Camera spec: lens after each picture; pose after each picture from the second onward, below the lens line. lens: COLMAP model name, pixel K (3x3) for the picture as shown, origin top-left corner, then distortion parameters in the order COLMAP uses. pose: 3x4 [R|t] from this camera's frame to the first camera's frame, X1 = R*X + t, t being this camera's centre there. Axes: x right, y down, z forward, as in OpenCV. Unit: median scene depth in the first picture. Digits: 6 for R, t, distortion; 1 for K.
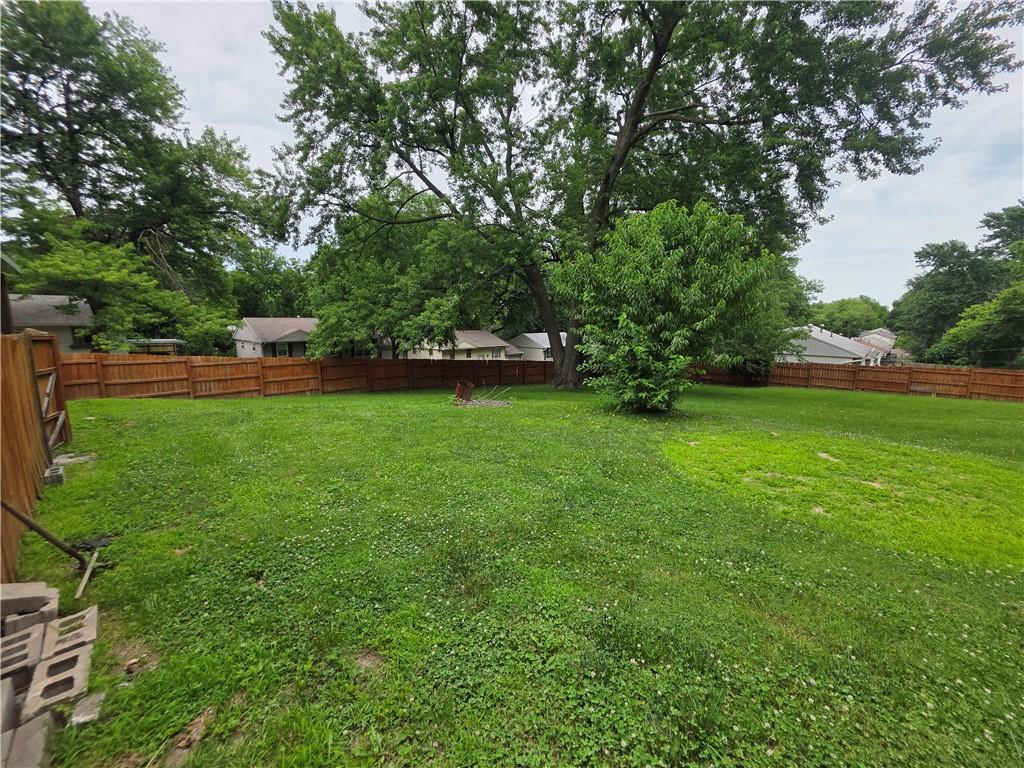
lens RADIAL K [[409.2, 0, 508.9], [0, 409.2, 382.0], [0, 0, 1]] dist [0.003740, -0.001898]
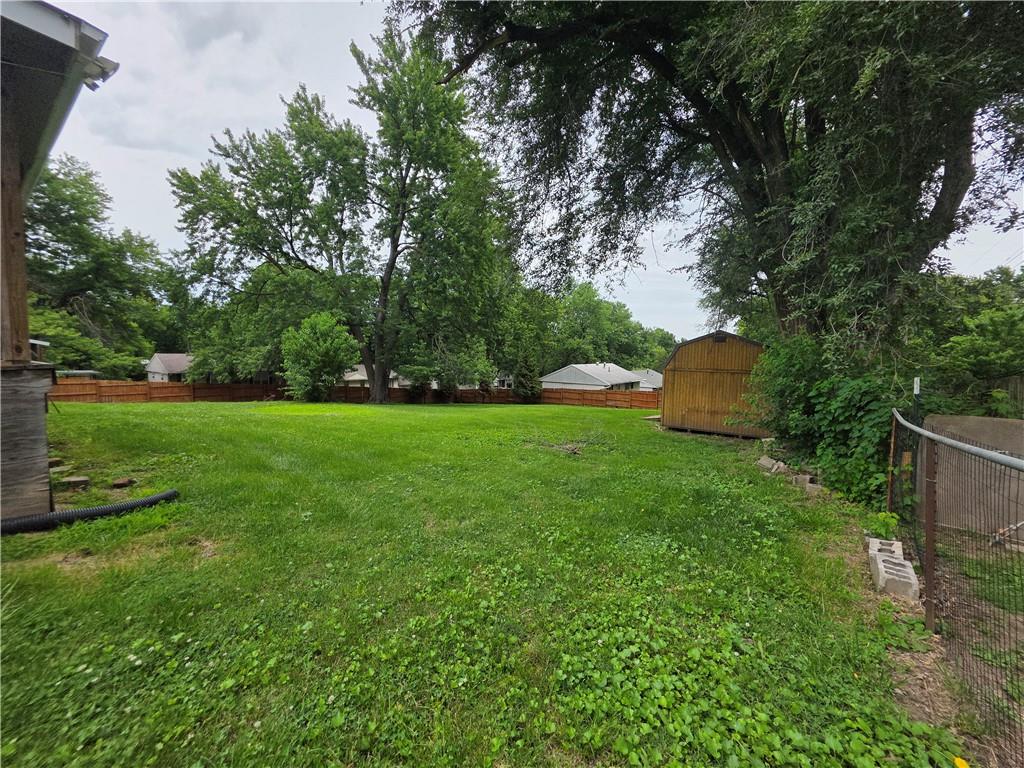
lens RADIAL K [[409.2, 0, 512.0], [0, 409.2, 379.8], [0, 0, 1]] dist [0.003740, -0.001898]
pose [[0.993543, 0.002797, 0.113424, 0.636460], [0.007093, 0.996210, -0.086696, 0.084509], [-0.113236, 0.086941, 0.989757, -0.761889]]
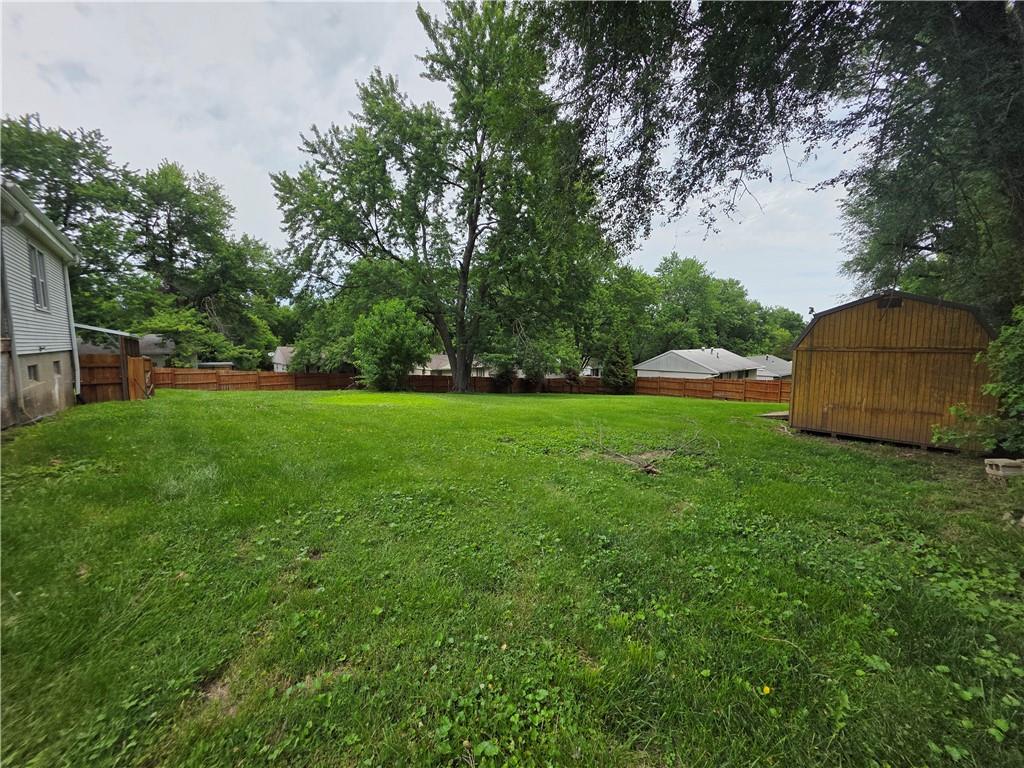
lens RADIAL K [[409.2, 0, 512.6], [0, 409.2, 380.9], [0, 0, 1]] dist [0.003740, -0.001898]
pose [[0.992709, 0.000197, -0.120535, 0.700954], [-0.007260, 0.998281, -0.058165, 0.077290], [0.120316, 0.058616, 0.991004, -0.613598]]
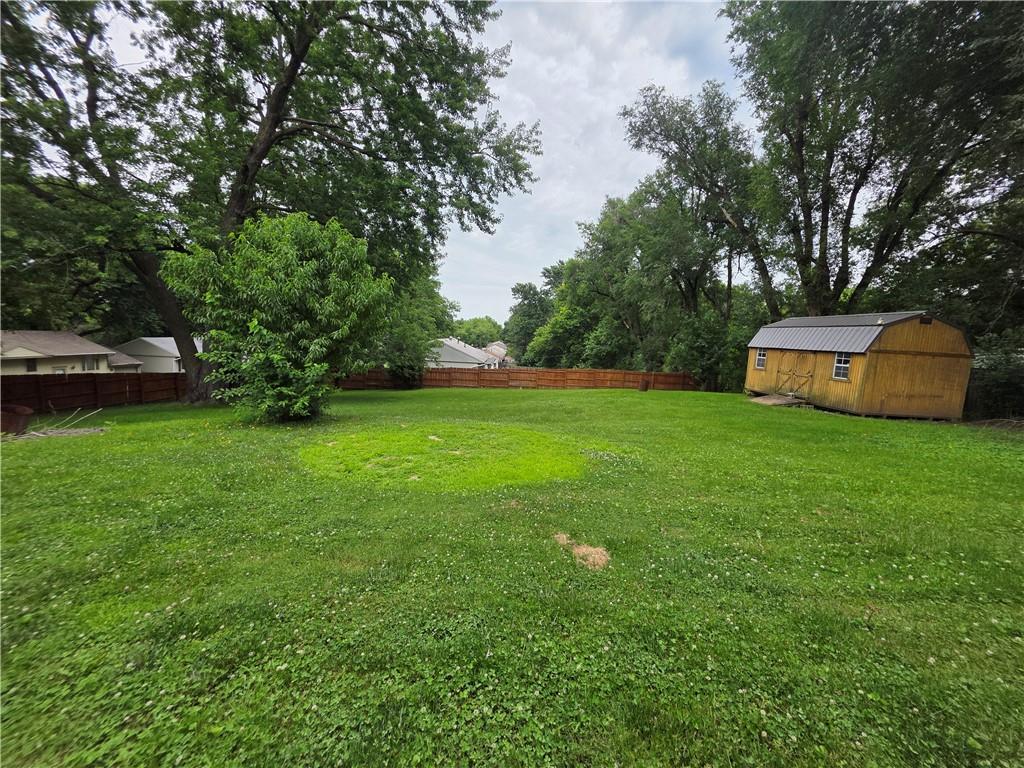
lens RADIAL K [[409.2, 0, 510.3], [0, 409.2, 380.1], [0, 0, 1]] dist [0.003740, -0.001898]
pose [[0.724591, -0.043220, 0.687823, 0.019236], [0.060016, 0.998197, -0.000501, 0.003966], [-0.686561, 0.041644, 0.725878, -0.039412]]
